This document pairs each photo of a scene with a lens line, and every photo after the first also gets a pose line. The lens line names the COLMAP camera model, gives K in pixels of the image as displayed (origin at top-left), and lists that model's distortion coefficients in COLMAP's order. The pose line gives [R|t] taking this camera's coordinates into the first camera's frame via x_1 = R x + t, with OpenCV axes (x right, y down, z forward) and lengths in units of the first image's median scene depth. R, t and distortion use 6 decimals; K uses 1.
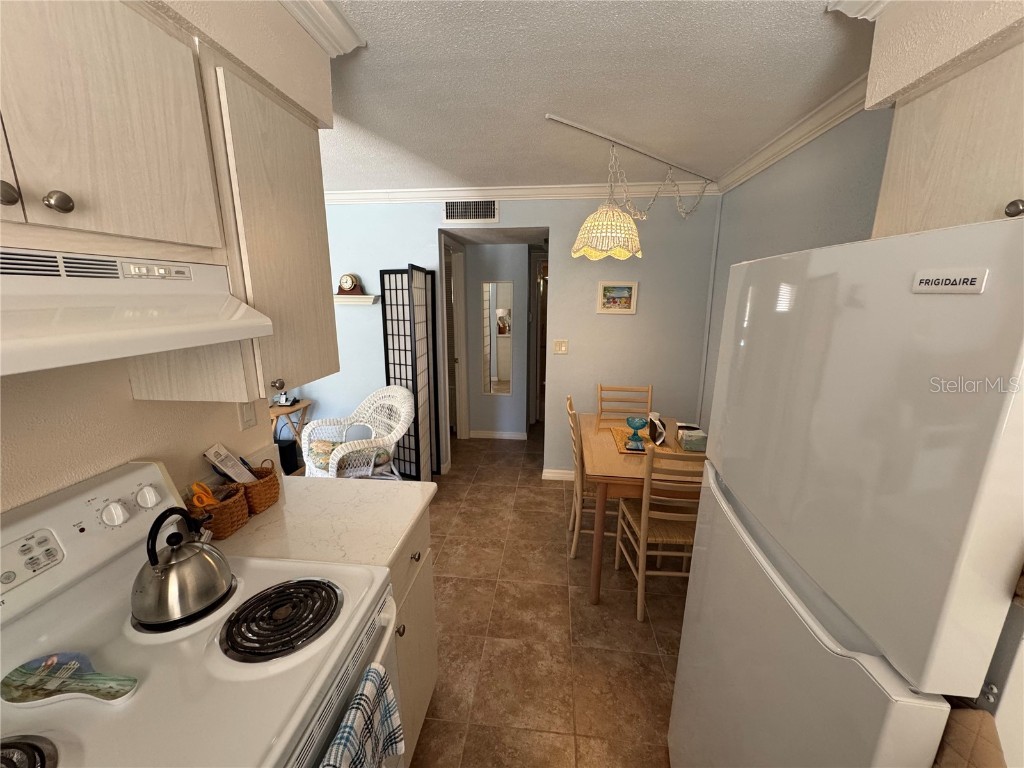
lens RADIAL K [[407.8, 0, 512.0], [0, 407.8, 384.0], [0, 0, 1]] dist [-0.002881, 0.000040]
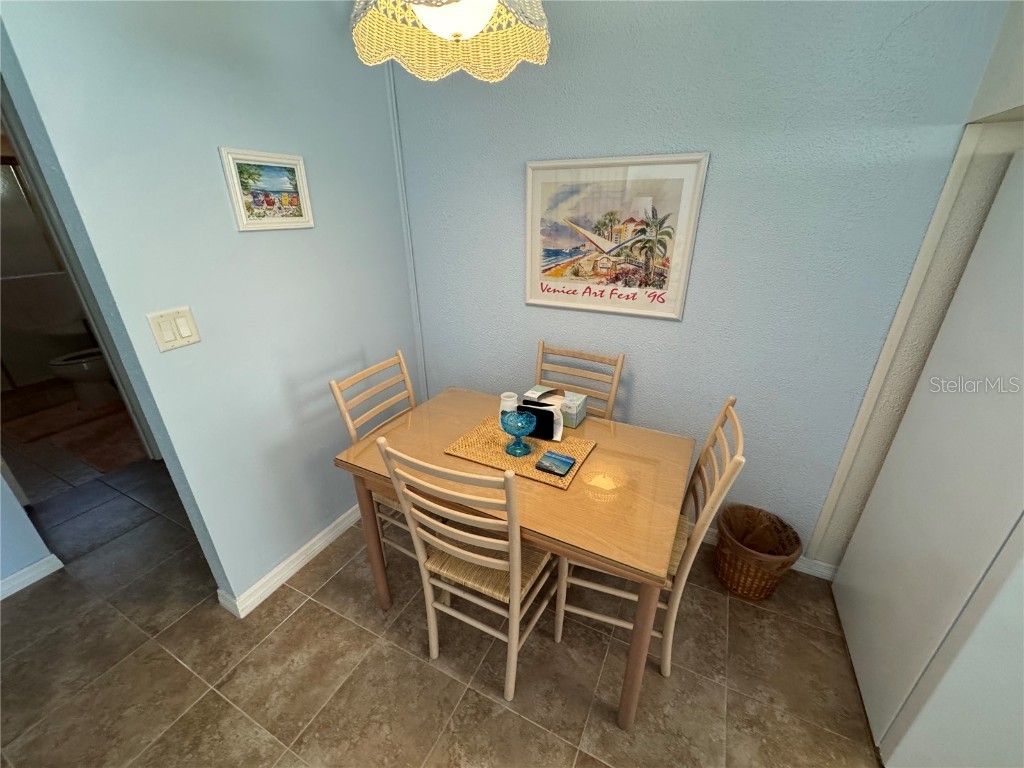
lens RADIAL K [[407.8, 0, 512.0], [0, 407.8, 384.0], [0, 0, 1]] dist [-0.002881, 0.000040]
pose [[0.348336, -0.388124, 0.853242, -0.119891], [0.197811, 0.920189, 0.337821, -0.114962], [-0.916260, 0.051106, 0.397310, 0.584373]]
